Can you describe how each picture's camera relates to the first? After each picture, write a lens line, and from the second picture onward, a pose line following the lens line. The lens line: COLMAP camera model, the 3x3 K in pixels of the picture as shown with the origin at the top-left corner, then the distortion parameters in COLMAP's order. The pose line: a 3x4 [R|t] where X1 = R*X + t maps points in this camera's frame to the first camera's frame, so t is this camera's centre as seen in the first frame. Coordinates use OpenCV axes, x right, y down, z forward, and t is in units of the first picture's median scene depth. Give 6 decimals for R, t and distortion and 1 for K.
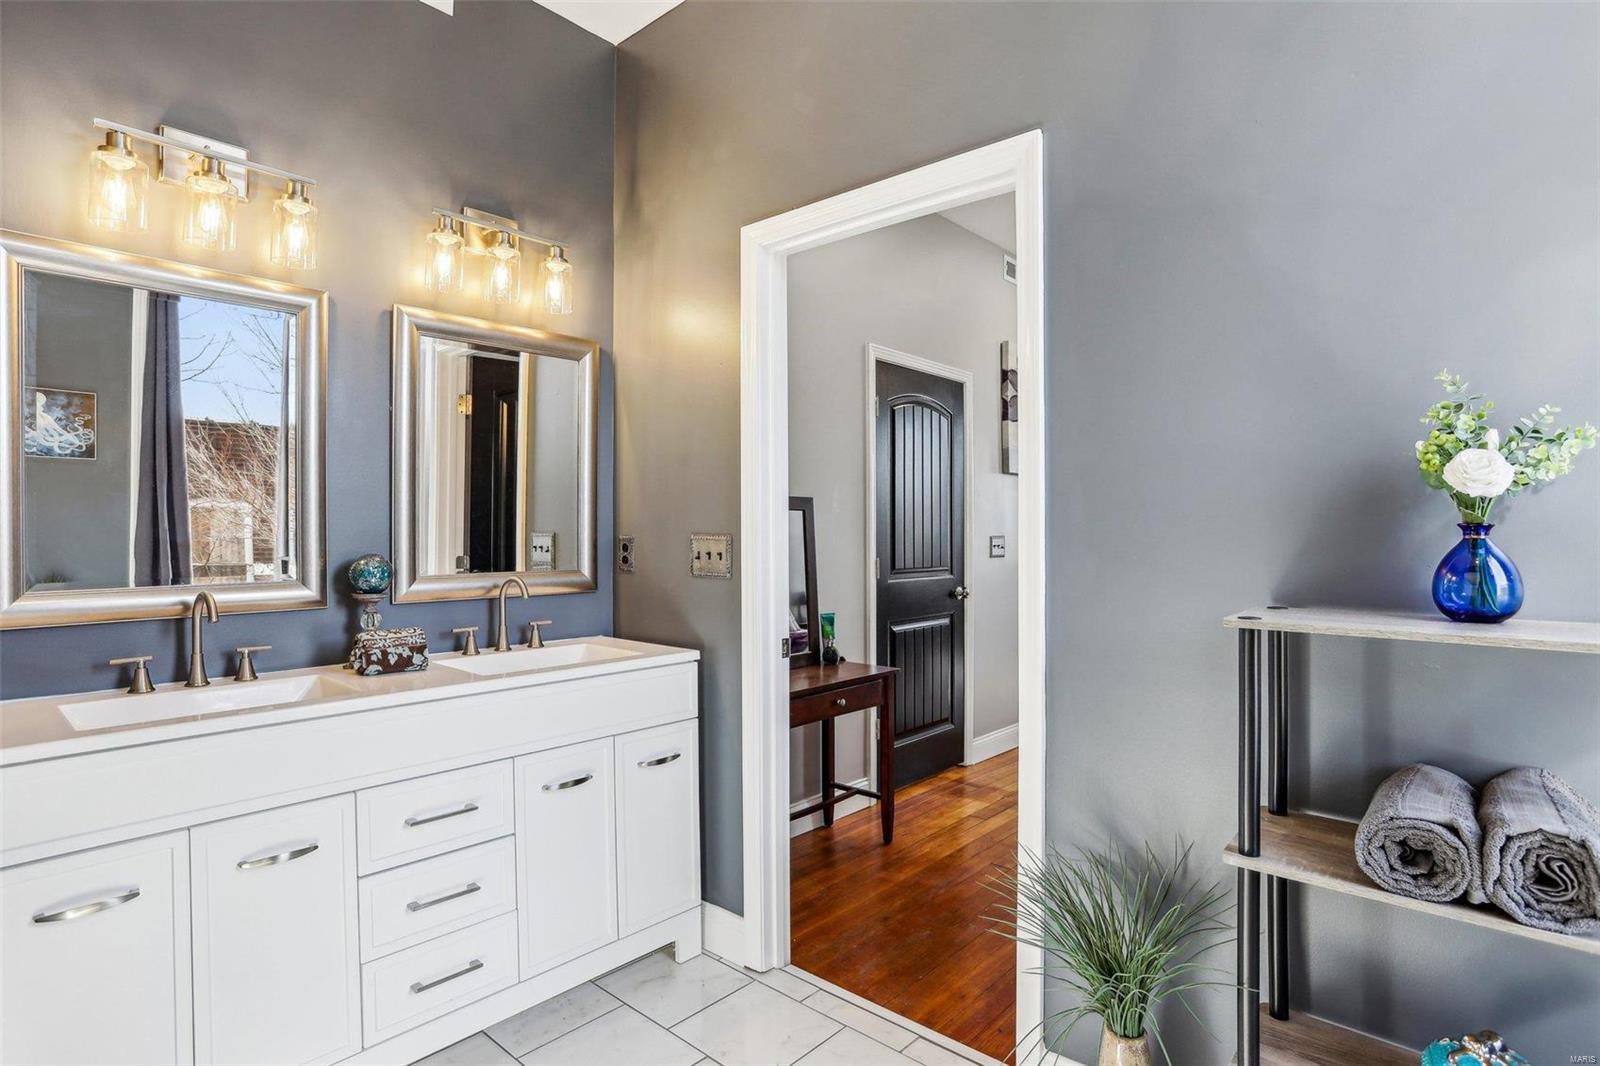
lens RADIAL K [[822.0, 0, 800.0], [0, 822.0, 533.0], [0, 0, 1]] dist [-0.055999, 0.027709]
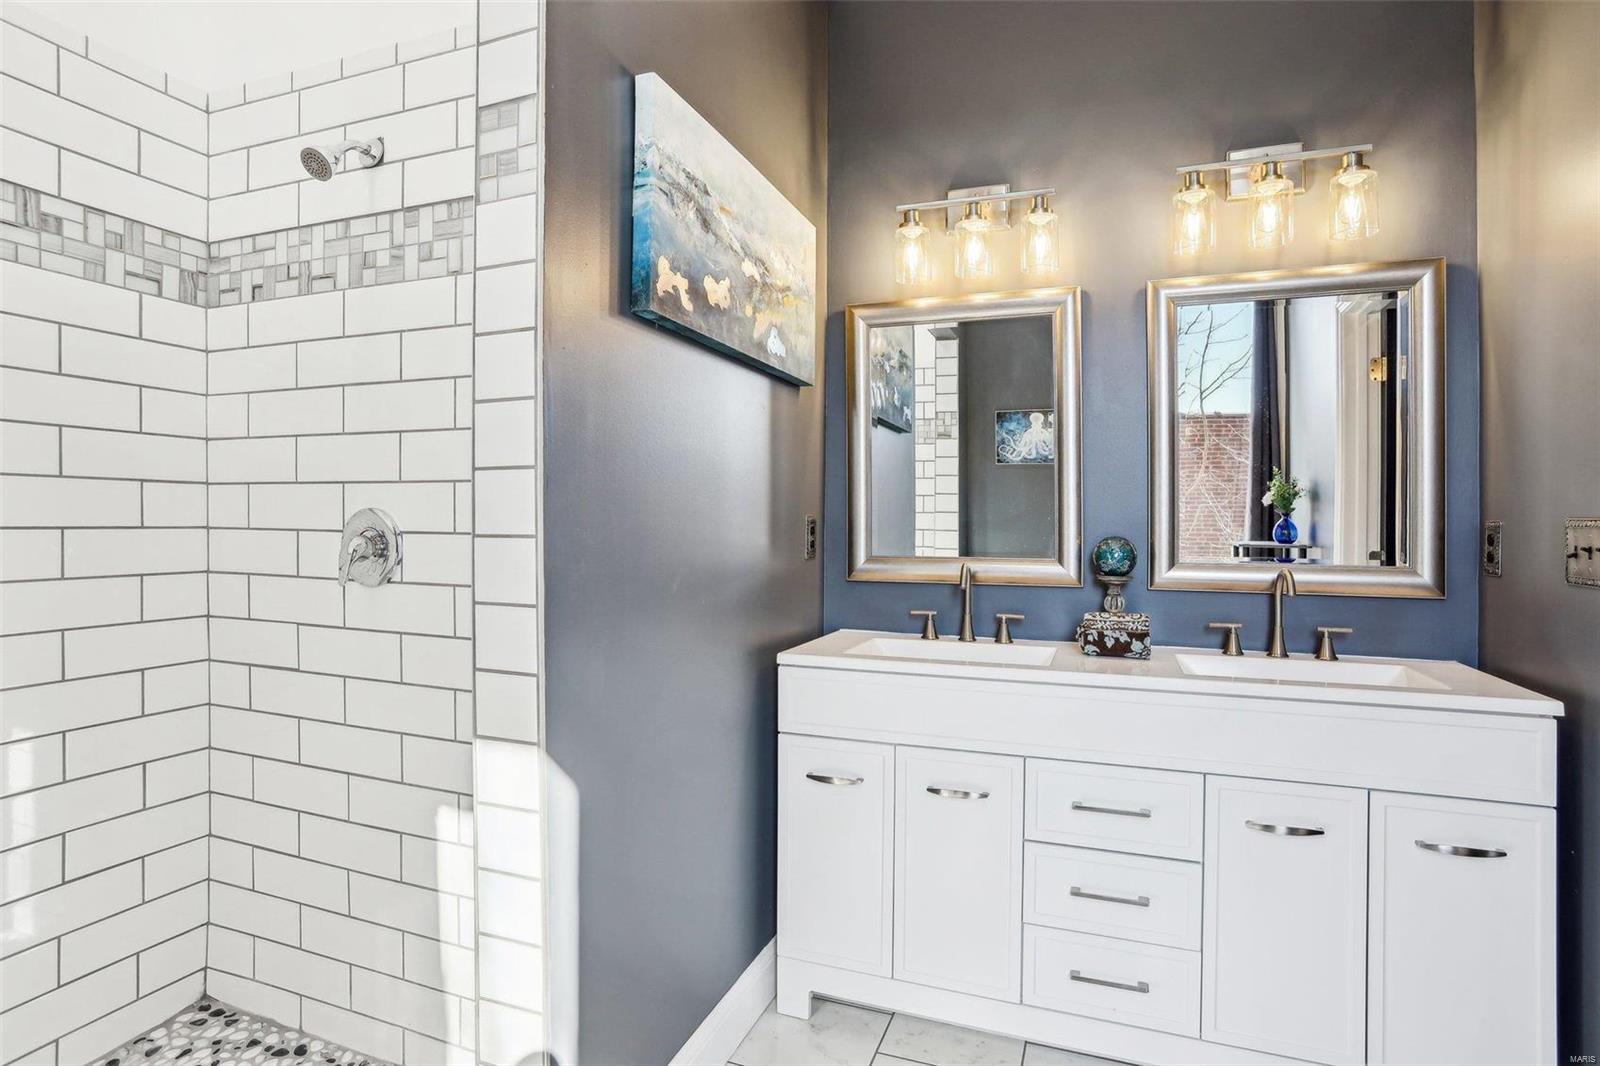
lens RADIAL K [[821.8, 0, 815.1], [0, 821.8, 520.4], [0, 0, 1]] dist [-0.052627, 0.028148]
pose [[0.372150, 0.013790, -0.928070, 0.259934], [-0.008277, 0.999899, 0.011539, -0.002377], [0.928136, 0.003387, 0.372227, 0.260503]]
